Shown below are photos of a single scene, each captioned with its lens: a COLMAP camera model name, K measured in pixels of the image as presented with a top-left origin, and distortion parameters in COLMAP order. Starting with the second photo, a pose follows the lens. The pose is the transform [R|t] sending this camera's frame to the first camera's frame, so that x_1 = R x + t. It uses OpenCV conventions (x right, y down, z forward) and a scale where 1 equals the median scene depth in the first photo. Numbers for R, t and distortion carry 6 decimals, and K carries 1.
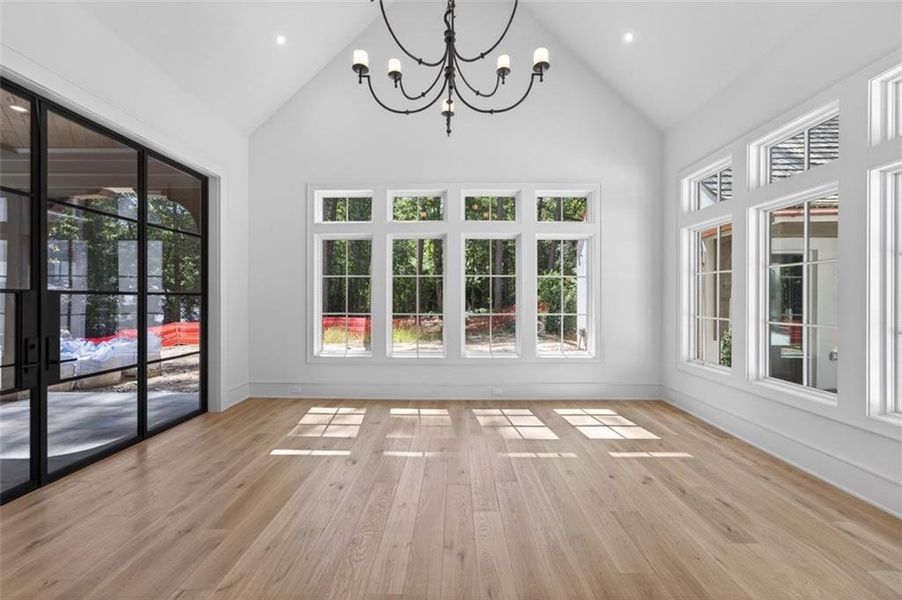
lens RADIAL K [[356.5, 0, 451.0], [0, 356.5, 300.0], [0, 0, 1]] dist [0.001305, 0.000298]
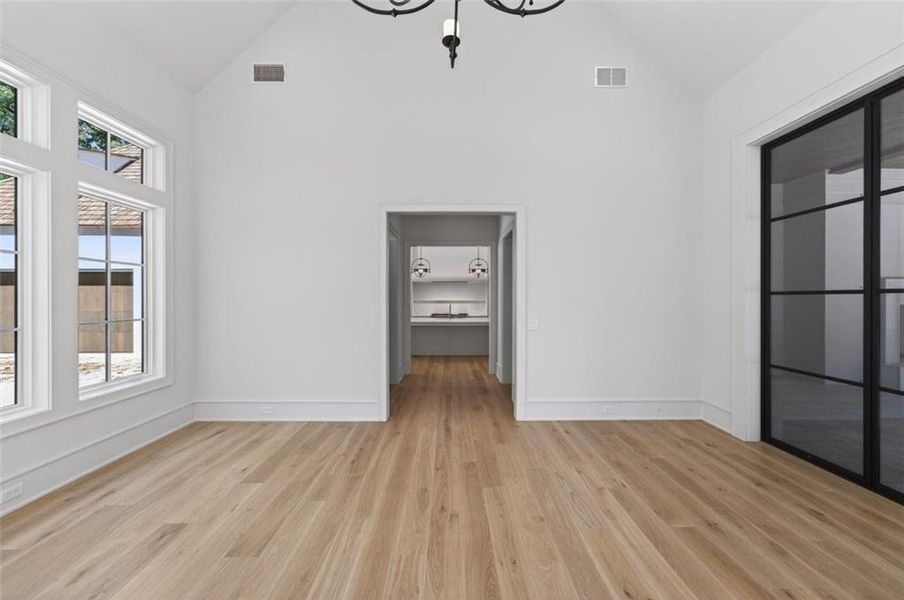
lens RADIAL K [[357.3, 0, 452.0], [0, 357.3, 300.0], [0, 0, 1]] dist [0.001305, 0.000298]
pose [[-0.999111, -0.004250, -0.041951, 0.047844], [-0.004893, 0.999872, 0.015244, -0.009250], [0.041881, 0.015435, -0.999003, 1.968310]]
